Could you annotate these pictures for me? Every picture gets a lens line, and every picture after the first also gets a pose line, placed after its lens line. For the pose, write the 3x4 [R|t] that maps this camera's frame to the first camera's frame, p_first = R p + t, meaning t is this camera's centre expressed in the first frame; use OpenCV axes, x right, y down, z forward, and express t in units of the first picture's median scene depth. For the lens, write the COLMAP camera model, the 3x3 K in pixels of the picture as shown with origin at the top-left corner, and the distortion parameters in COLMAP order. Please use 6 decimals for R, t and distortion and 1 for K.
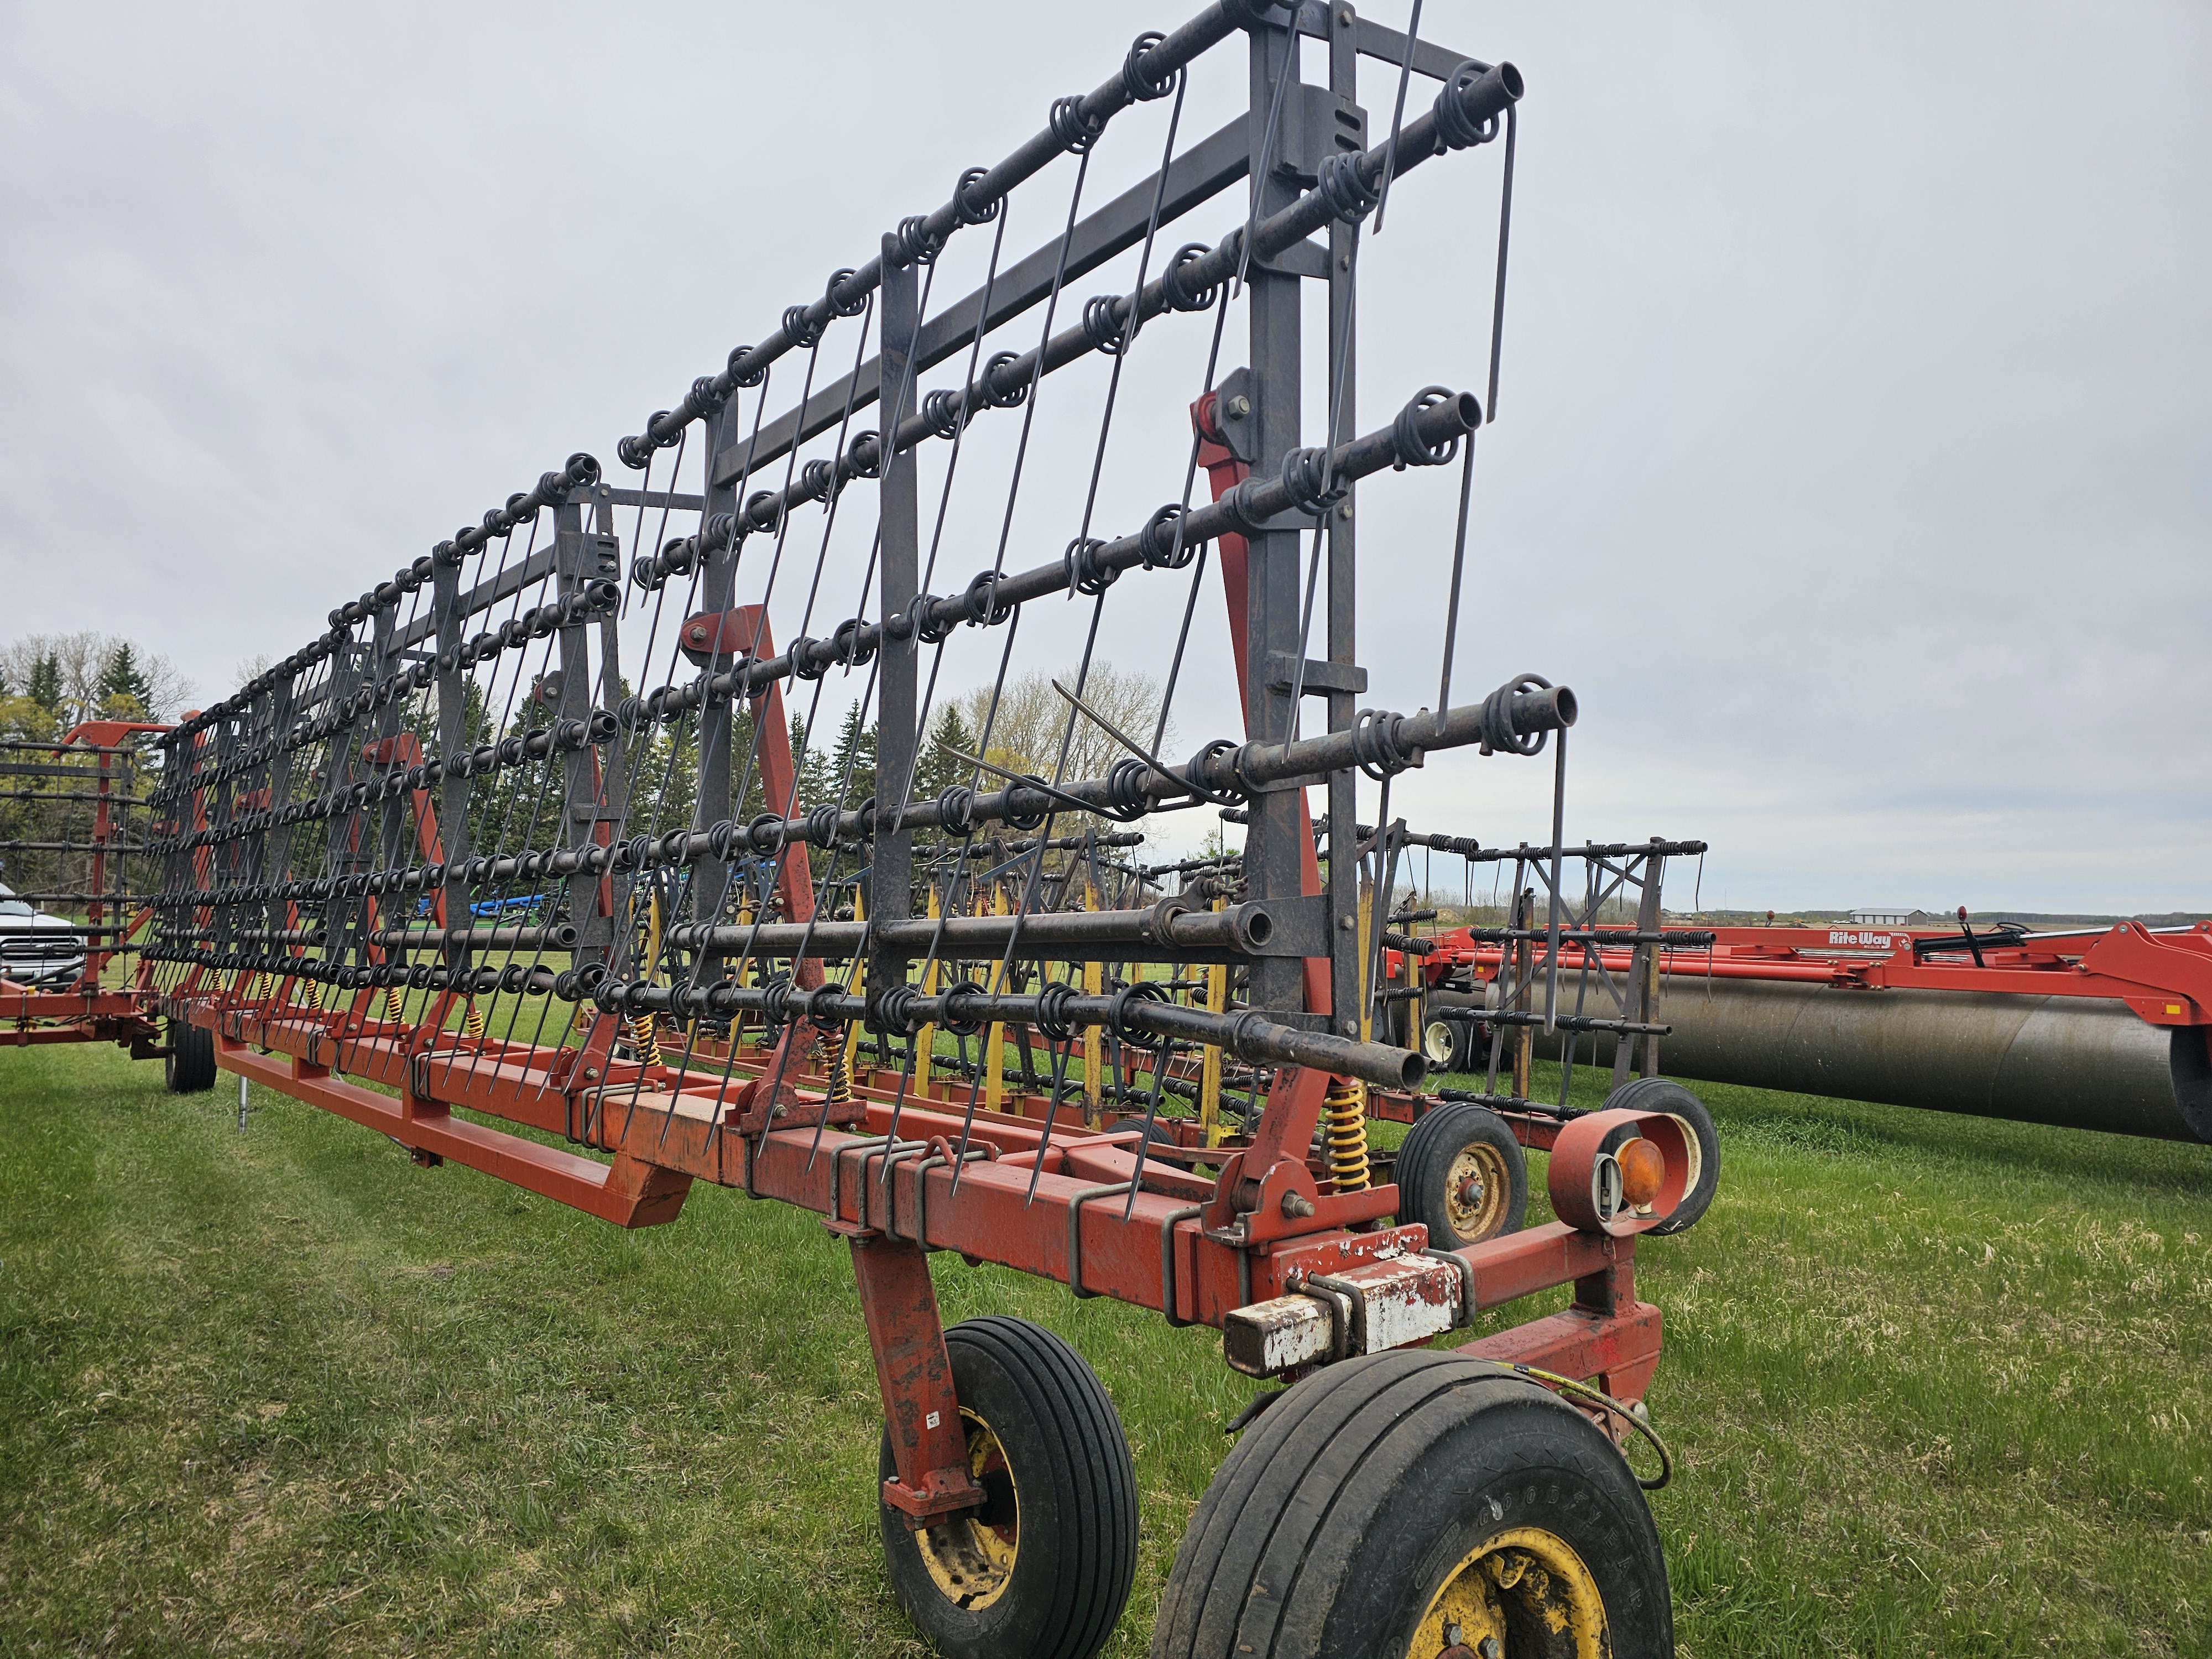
lens RADIAL K [[1458.2, 0, 1105.2], [0, 1458.2, 785.6], [0, 0, 1]] dist [0.071804, -0.063965]
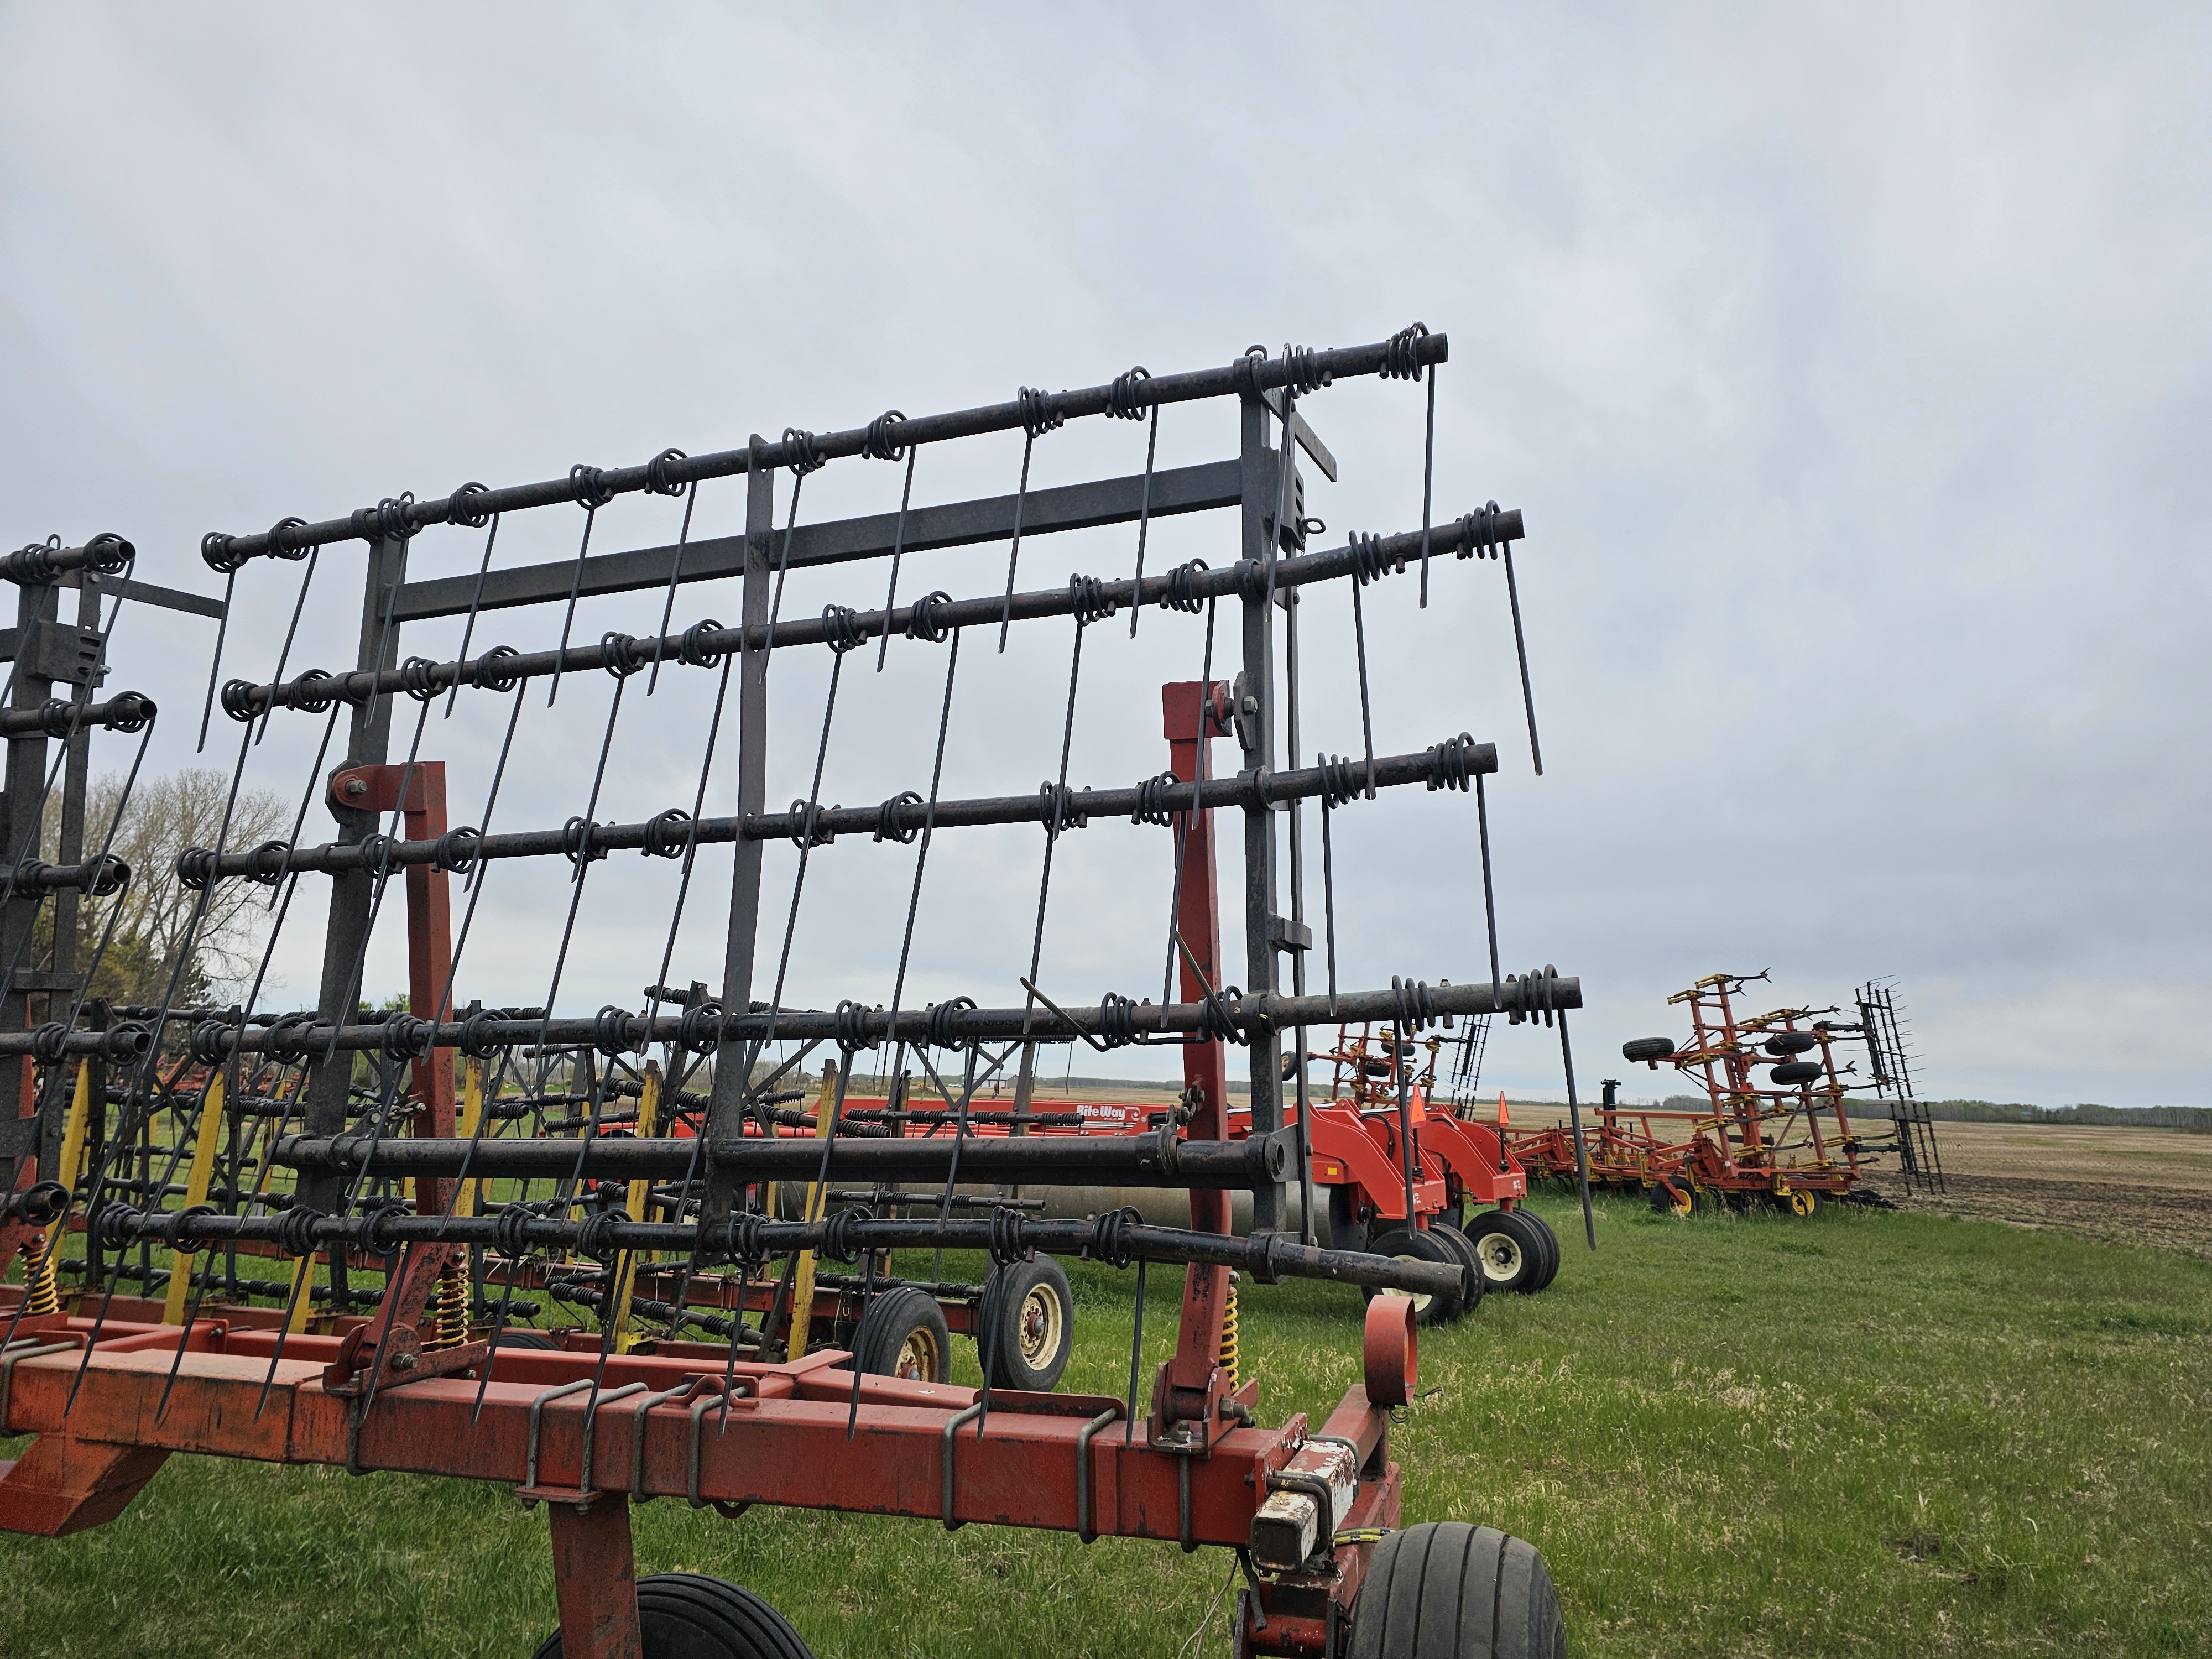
lens RADIAL K [[1458.2, 0, 1105.2], [0, 1458.2, 785.6], [0, 0, 1]] dist [0.071804, -0.063965]
pose [[0.843750, 0.115928, 0.524067, -0.406851], [-0.059064, 0.990521, -0.124018, -0.026448], [-0.533476, 0.073686, 0.842599, 0.048577]]
